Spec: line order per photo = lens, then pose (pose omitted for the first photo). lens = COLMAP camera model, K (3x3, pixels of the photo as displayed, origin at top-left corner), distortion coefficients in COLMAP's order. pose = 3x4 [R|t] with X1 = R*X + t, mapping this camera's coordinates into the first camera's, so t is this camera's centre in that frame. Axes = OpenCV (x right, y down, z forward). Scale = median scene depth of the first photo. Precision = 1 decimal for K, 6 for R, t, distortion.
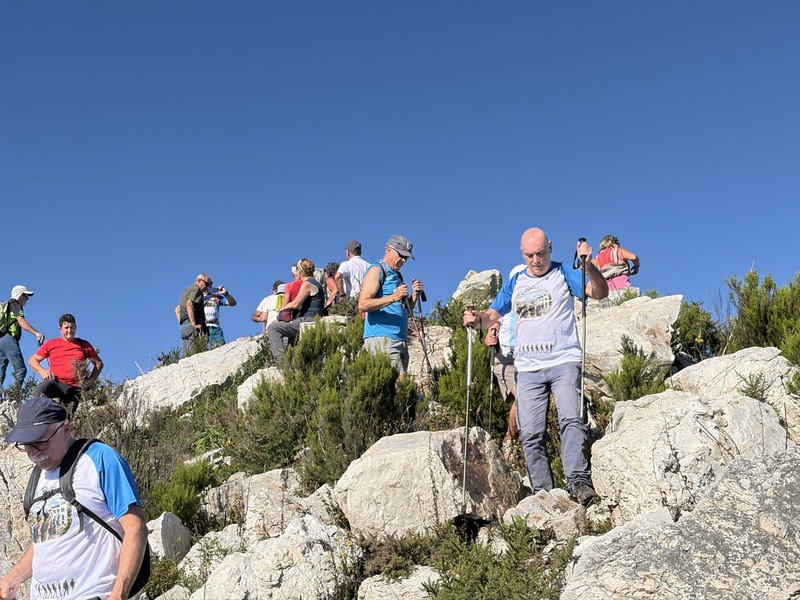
lens RADIAL K [[1164.5, 0, 394.2], [0, 1164.5, 279.9], [0, 0, 1]] dist [0.107325, 0.000000]
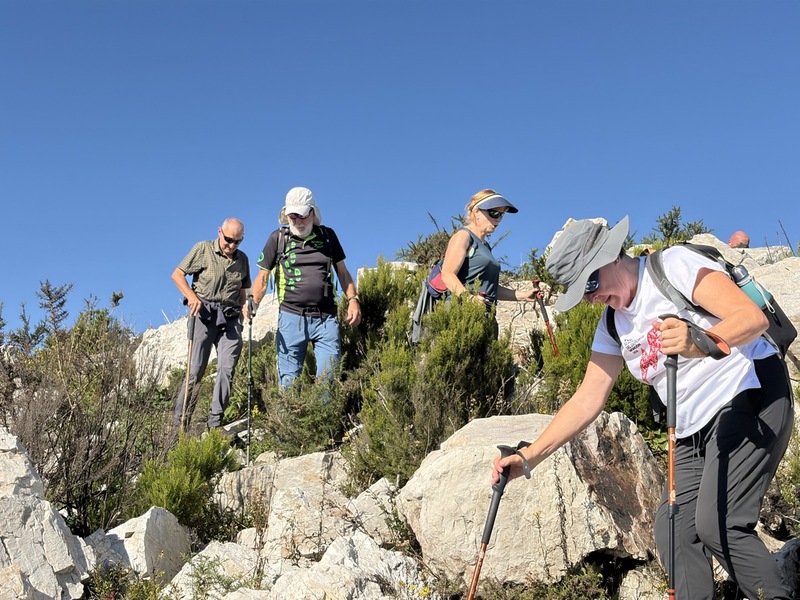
lens RADIAL K [[1164.5, 0, 392.5], [0, 1164.5, 292.2], [0, 0, 1]] dist [0.107325, 0.000000]
pose [[0.997367, 0.053993, -0.048409, -0.028193], [-0.052475, 0.998106, 0.032092, 0.042399], [0.050050, -0.029468, 0.998312, 0.325900]]
